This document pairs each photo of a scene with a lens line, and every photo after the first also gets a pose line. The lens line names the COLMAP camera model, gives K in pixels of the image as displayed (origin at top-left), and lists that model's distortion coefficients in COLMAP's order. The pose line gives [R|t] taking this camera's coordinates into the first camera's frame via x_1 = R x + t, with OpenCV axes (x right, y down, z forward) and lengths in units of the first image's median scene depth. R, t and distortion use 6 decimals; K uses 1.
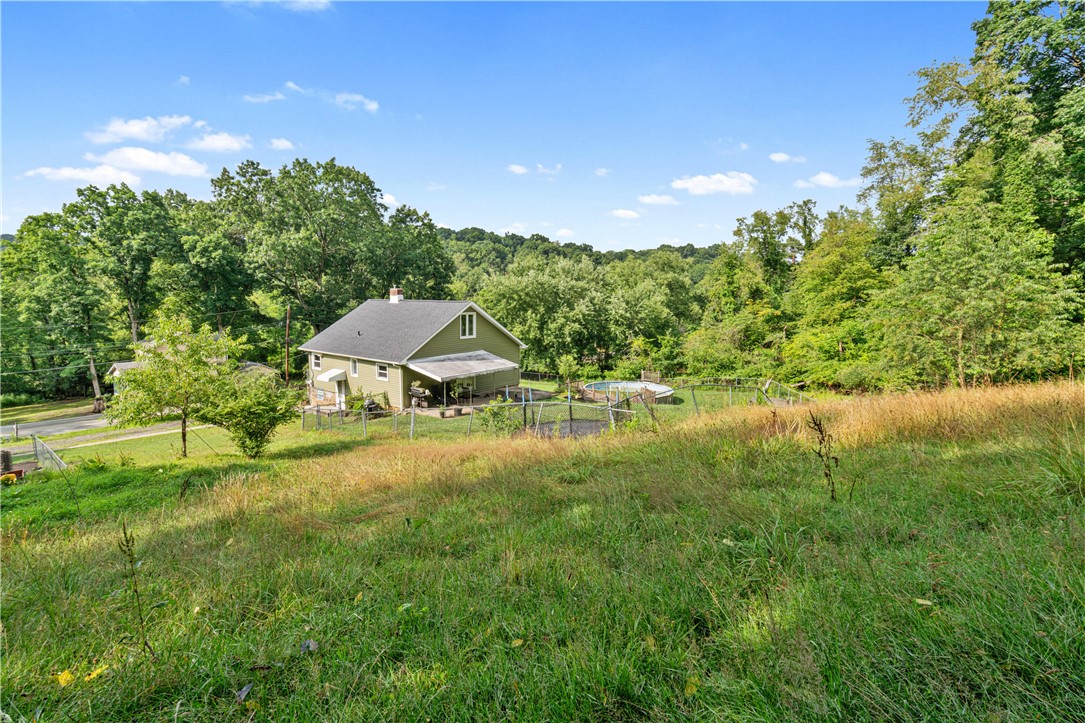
lens RADIAL K [[498.0, 0, 542.8], [0, 498.0, 361.7], [0, 0, 1]] dist [-0.000873, 0.000566]
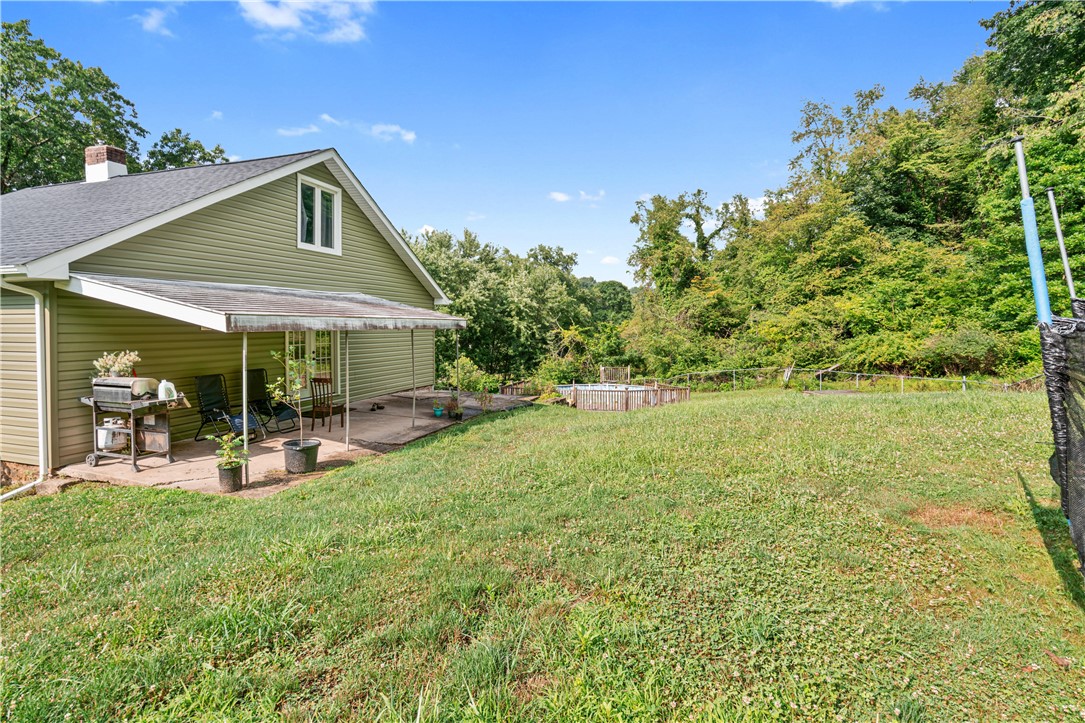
lens RADIAL K [[498.0, 0, 543.9], [0, 498.0, 337.4], [0, 0, 1]] dist [-0.000873, 0.000566]
pose [[0.943385, -0.016339, 0.331299, -0.115621], [0.053016, 0.993374, -0.101972, 0.060433], [-0.327437, 0.113763, 0.937999, 0.600306]]
